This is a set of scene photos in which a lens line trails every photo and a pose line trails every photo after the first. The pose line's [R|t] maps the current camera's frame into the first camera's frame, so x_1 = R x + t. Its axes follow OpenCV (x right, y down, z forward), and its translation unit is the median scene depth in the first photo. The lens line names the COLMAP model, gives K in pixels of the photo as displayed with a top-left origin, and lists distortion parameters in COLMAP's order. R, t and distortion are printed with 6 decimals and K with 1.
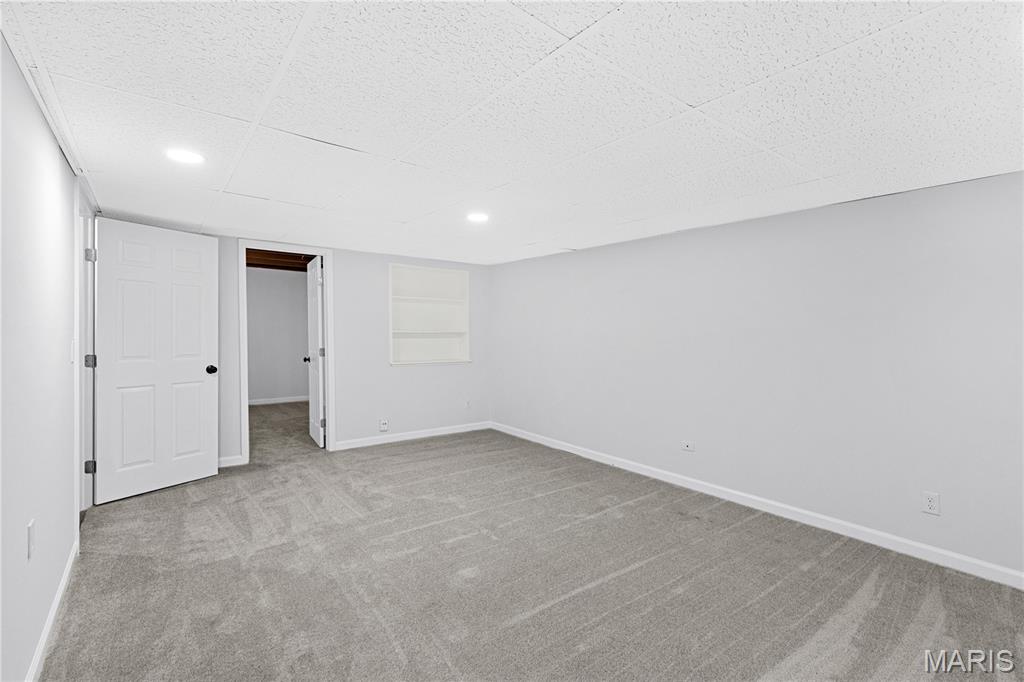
lens RADIAL K [[460.3, 0, 507.4], [0, 460.3, 332.4], [0, 0, 1]] dist [0.002679, -0.000242]
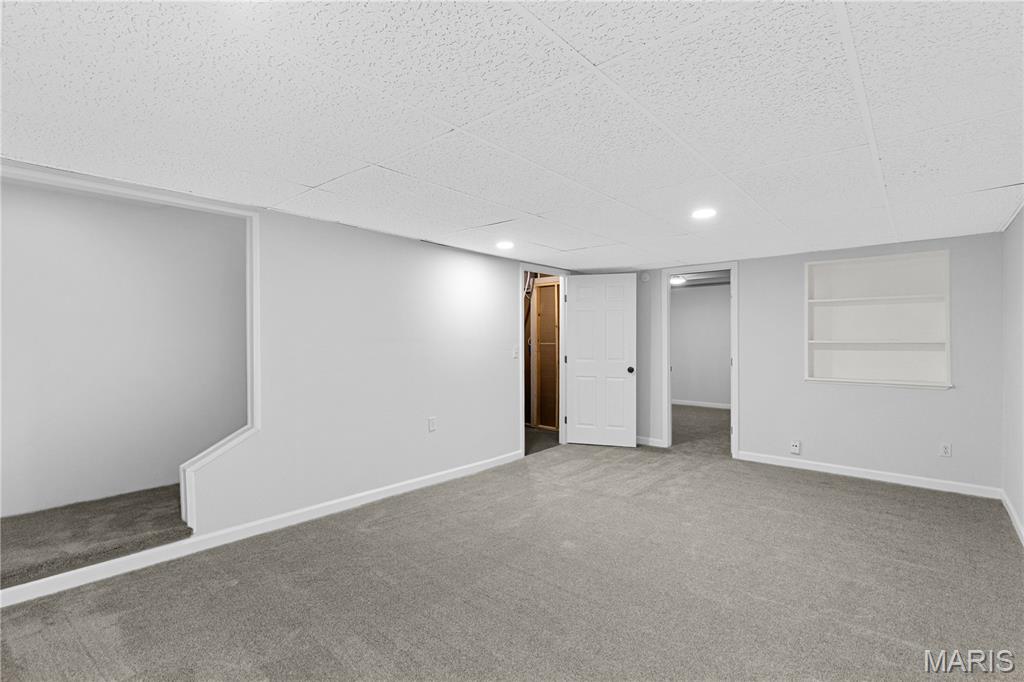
lens RADIAL K [[464.5, 0, 518.2], [0, 464.5, 341.9], [0, 0, 1]] dist [0.001040, 0.000033]
pose [[0.206868, -0.005417, -0.978354, 0.715349], [-0.001522, 0.999982, -0.005859, 0.006702], [0.978368, 0.002701, 0.206856, 0.424390]]
